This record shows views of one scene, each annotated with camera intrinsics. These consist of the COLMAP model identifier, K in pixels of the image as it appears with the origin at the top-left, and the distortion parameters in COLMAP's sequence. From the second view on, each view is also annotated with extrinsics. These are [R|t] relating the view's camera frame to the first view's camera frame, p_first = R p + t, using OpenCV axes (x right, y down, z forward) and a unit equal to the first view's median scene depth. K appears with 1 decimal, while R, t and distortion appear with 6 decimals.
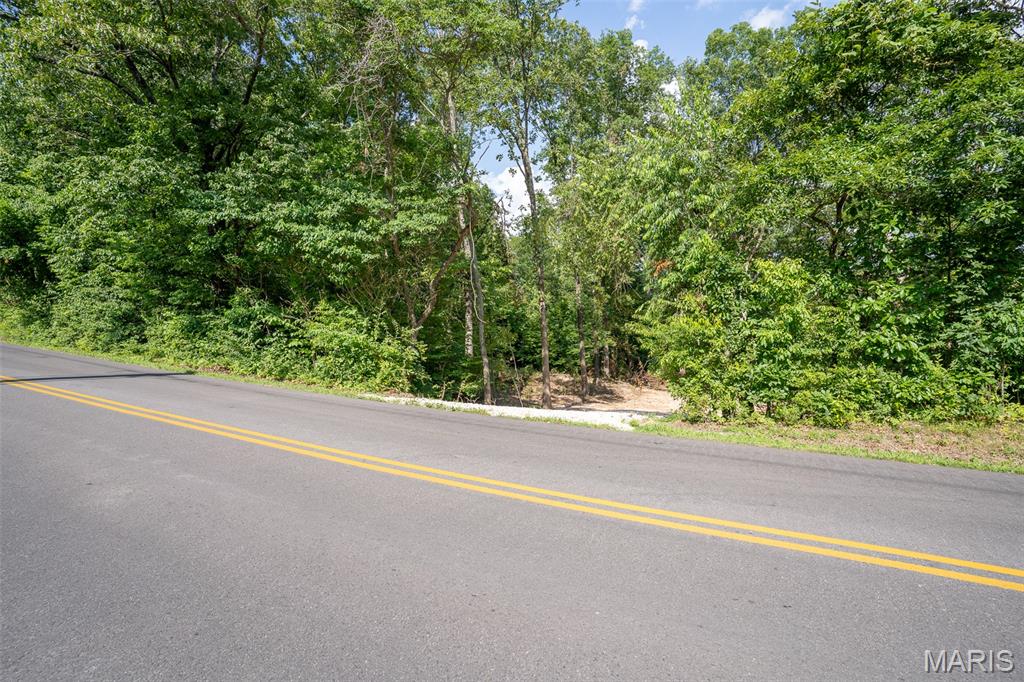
lens RADIAL K [[501.3, 0, 512.3], [0, 501.3, 338.4], [0, 0, 1]] dist [-0.077453, 0.035385]
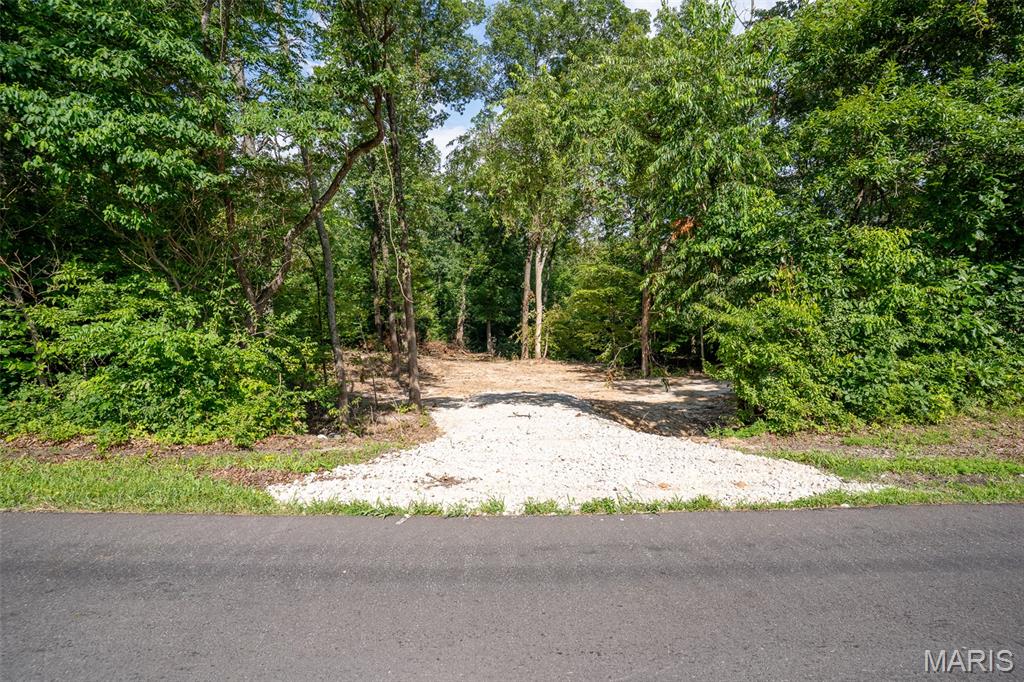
lens RADIAL K [[501.3, 0, 512.3], [0, 501.3, 338.4], [0, 0, 1]] dist [-0.077453, 0.035385]
pose [[0.859877, -0.053654, 0.507674, -0.264152], [0.016179, 0.996826, 0.077947, -0.033098], [-0.510245, -0.058811, 0.858016, 0.386334]]
